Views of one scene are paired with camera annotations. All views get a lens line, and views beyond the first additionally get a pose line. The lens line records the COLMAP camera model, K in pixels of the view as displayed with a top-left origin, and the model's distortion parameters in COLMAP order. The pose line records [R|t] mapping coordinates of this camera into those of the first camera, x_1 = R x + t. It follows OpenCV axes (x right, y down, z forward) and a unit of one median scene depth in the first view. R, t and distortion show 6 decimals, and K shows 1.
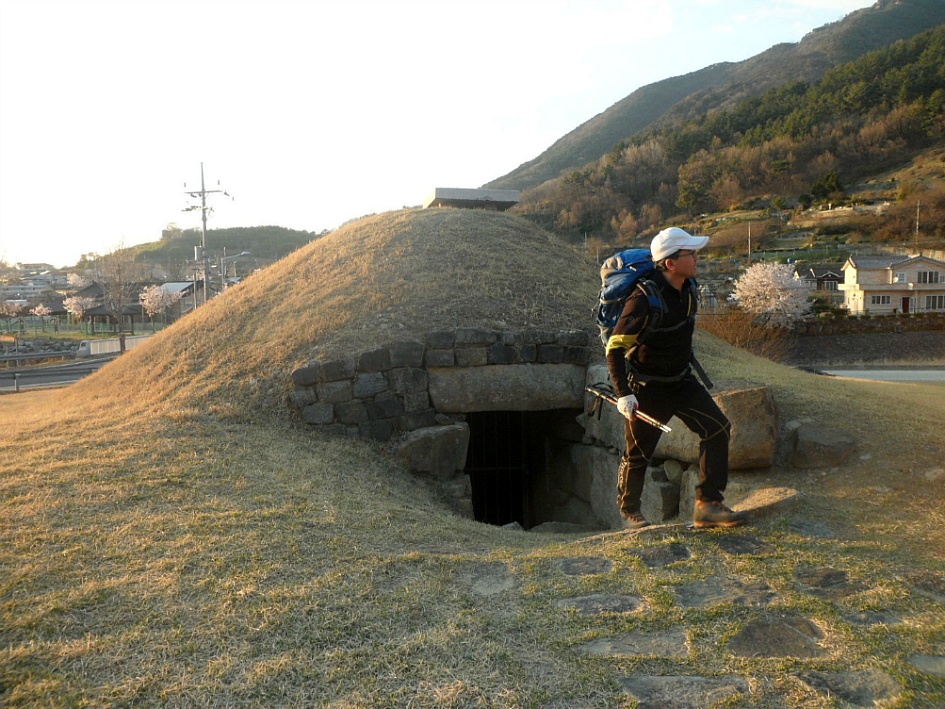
lens RADIAL K [[775.8, 0, 473.0], [0, 775.8, 358.6], [0, 0, 1]] dist [-0.003131, -0.001670]
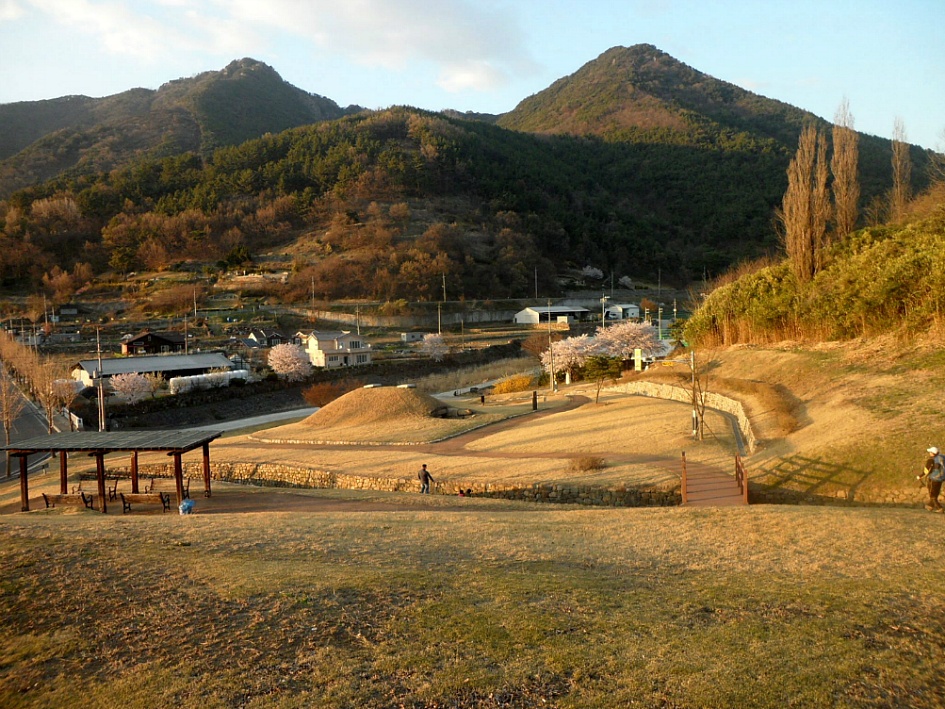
lens RADIAL K [[775.8, 0, 472.2], [0, 775.8, 354.1], [0, 0, 1]] dist [-0.003131, -0.001670]
pose [[0.715290, -0.051941, 0.696895, -0.150922], [0.085331, 0.996264, -0.013330, -0.011613], [-0.693598, 0.069001, 0.717050, -0.151846]]
